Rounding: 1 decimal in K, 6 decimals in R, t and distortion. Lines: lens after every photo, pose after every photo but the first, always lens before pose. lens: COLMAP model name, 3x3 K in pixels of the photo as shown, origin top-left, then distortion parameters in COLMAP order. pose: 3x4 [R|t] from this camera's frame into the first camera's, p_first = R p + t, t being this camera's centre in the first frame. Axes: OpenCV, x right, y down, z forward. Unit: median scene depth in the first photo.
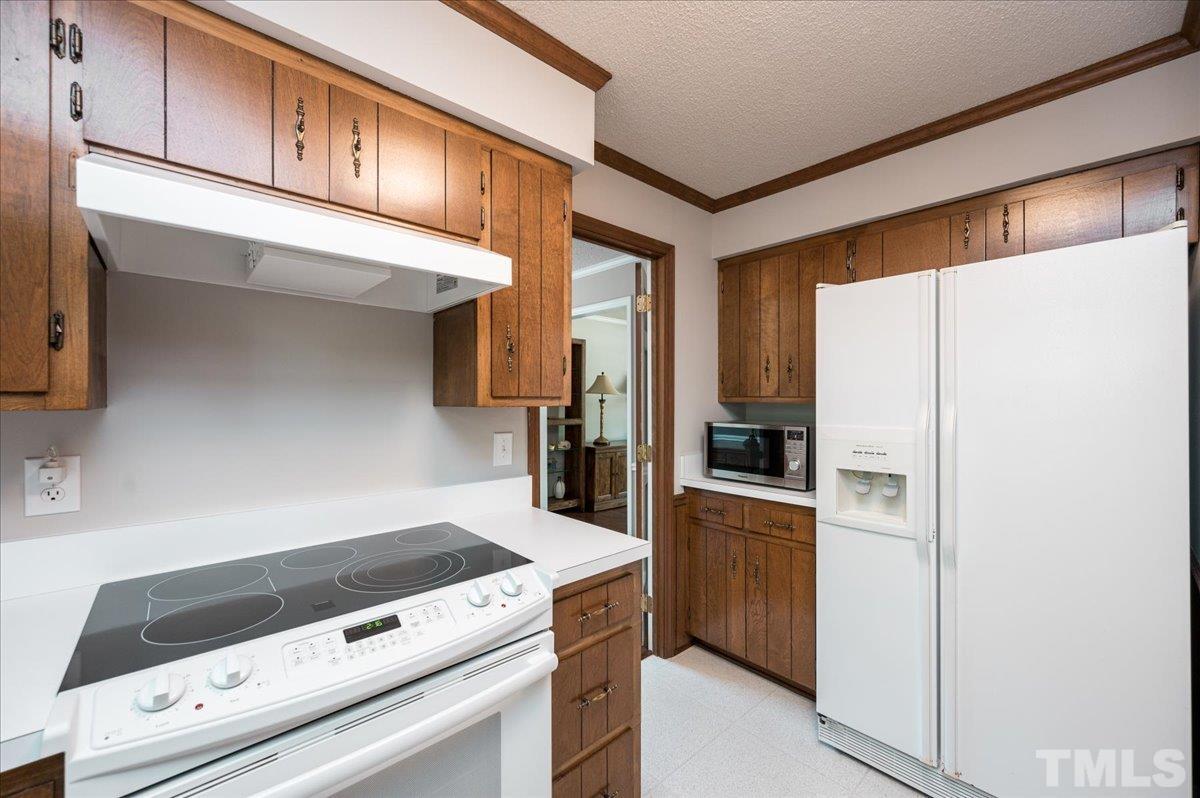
lens RADIAL K [[483.1, 0, 600.0], [0, 483.1, 399.0], [0, 0, 1]] dist [-0.000190, -0.000010]
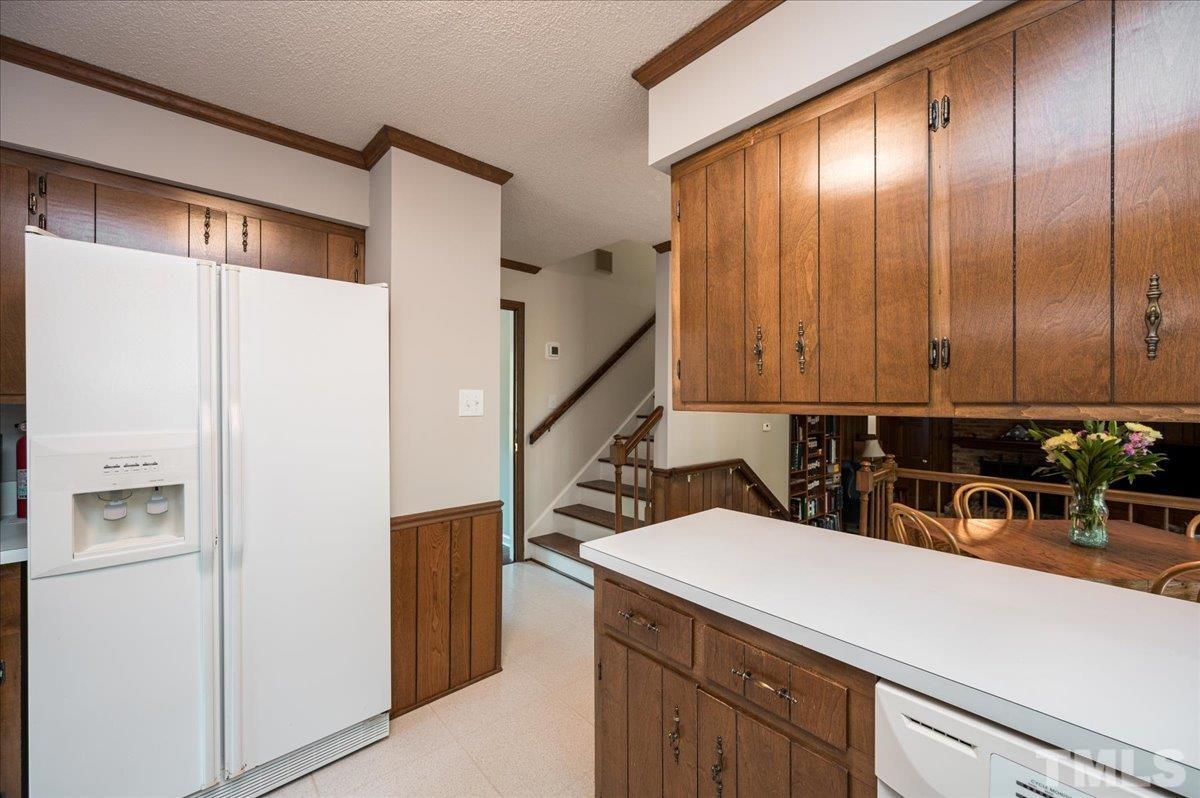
lens RADIAL K [[467.3, 0, 600.0], [0, 467.3, 399.0], [0, 0, 1]] dist [-0.001990, -0.000242]
pose [[0.005317, -0.003401, 0.999980, -0.204997], [-0.000194, 0.999994, 0.003402, -0.000554], [-0.999986, -0.000212, 0.005316, 0.220153]]
